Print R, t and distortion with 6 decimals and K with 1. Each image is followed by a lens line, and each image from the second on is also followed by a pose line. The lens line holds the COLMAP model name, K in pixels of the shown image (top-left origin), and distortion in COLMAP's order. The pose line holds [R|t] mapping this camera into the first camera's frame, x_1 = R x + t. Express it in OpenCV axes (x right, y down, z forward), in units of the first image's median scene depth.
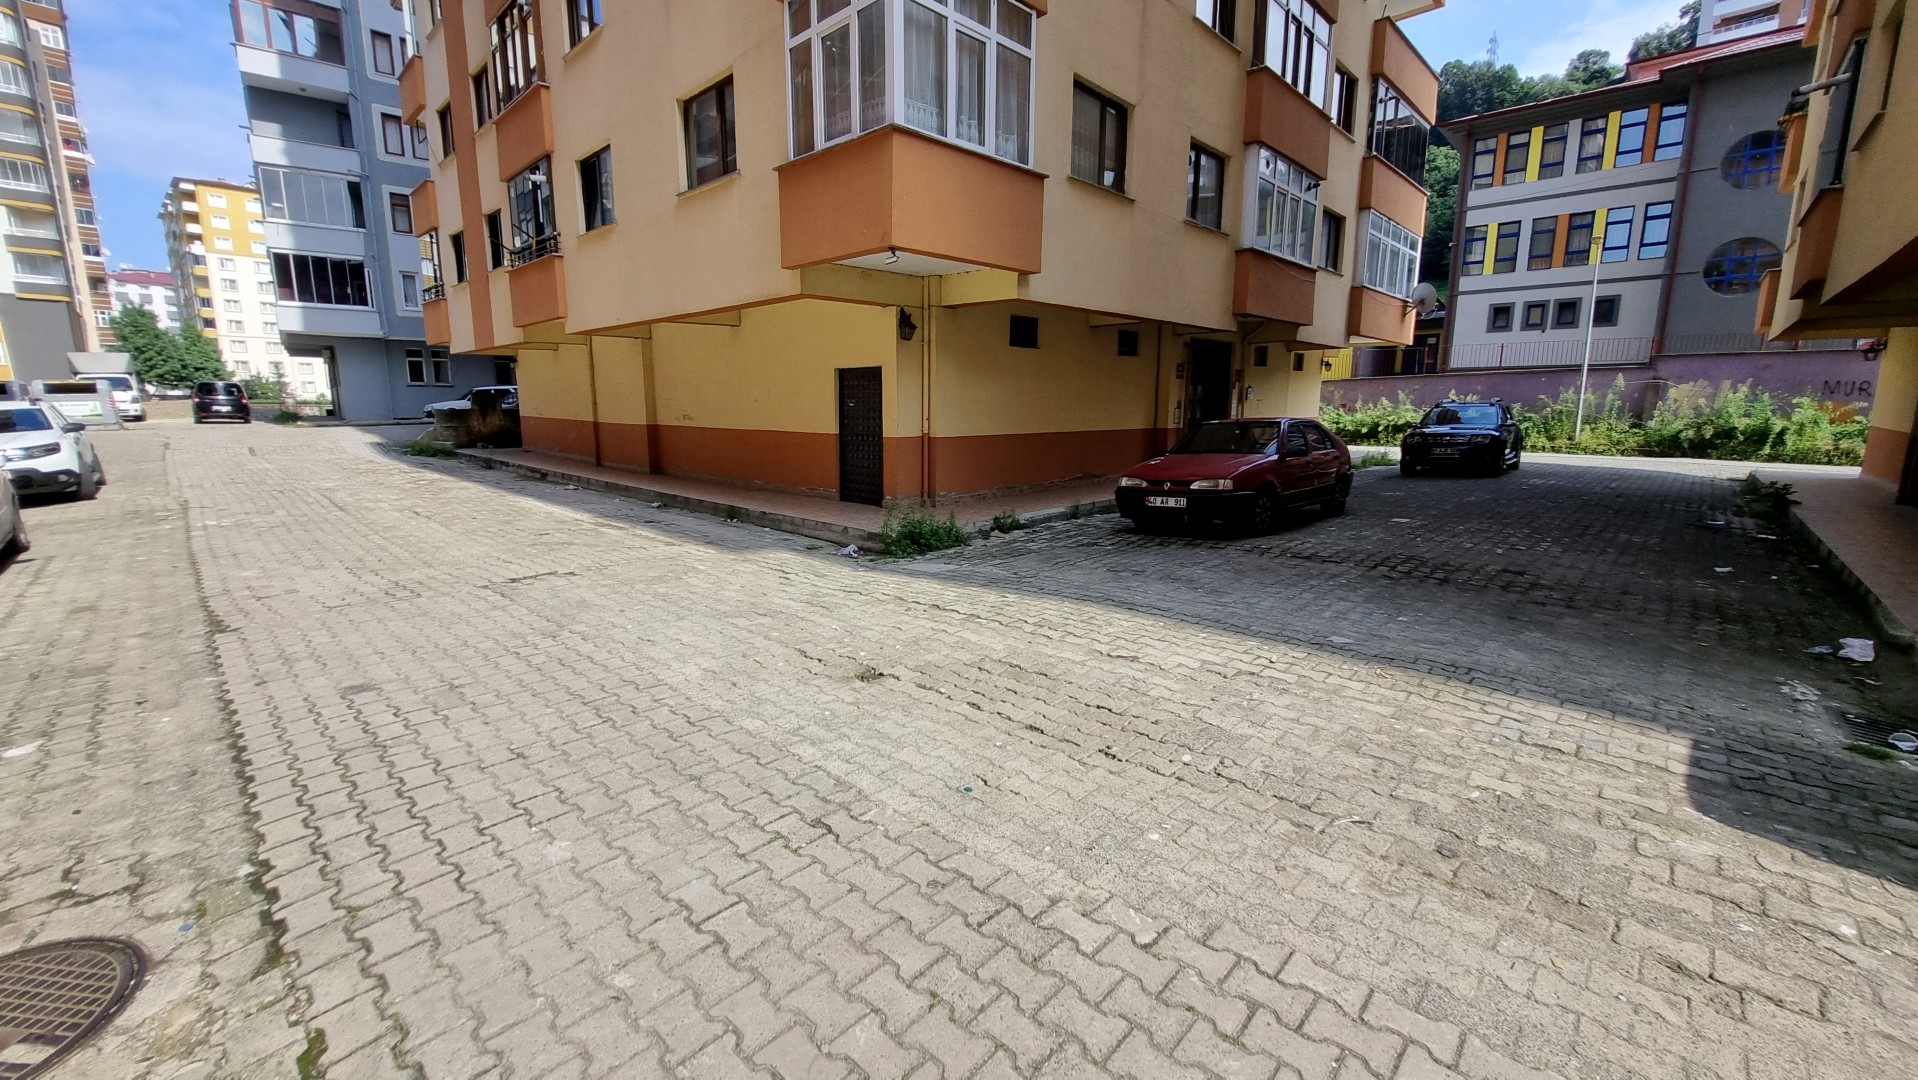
lens RADIAL K [[763.8, 0, 959.0], [0, 763.8, 540.0], [0, 0, 1]] dist [0.001619, 0.000156]
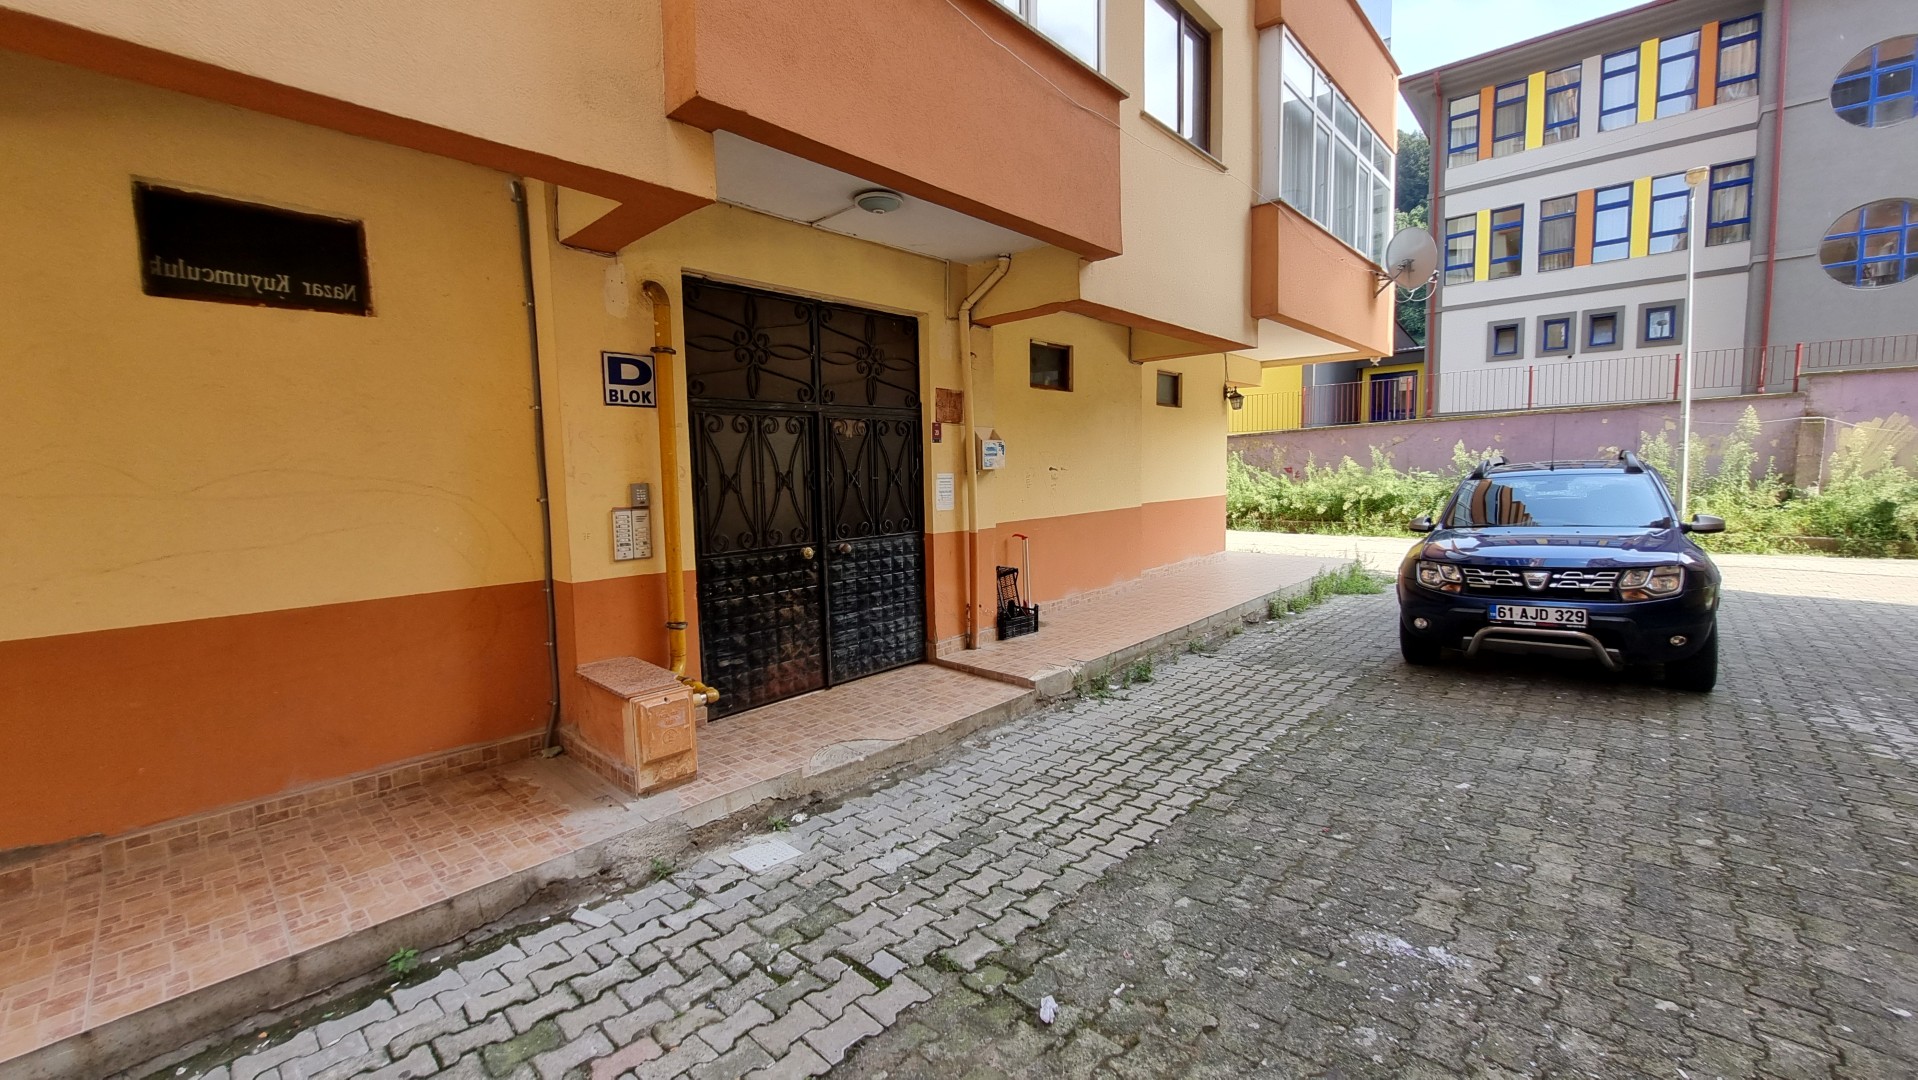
lens RADIAL K [[751.0, 0, 959.0], [0, 751.0, 540.0], [0, 0, 1]] dist [-0.001353, -0.000235]
pose [[0.999526, -0.024882, 0.018117, 0.216870], [0.026341, 0.996001, -0.085369, -0.071629], [-0.015921, 0.085806, 0.996185, 0.384783]]
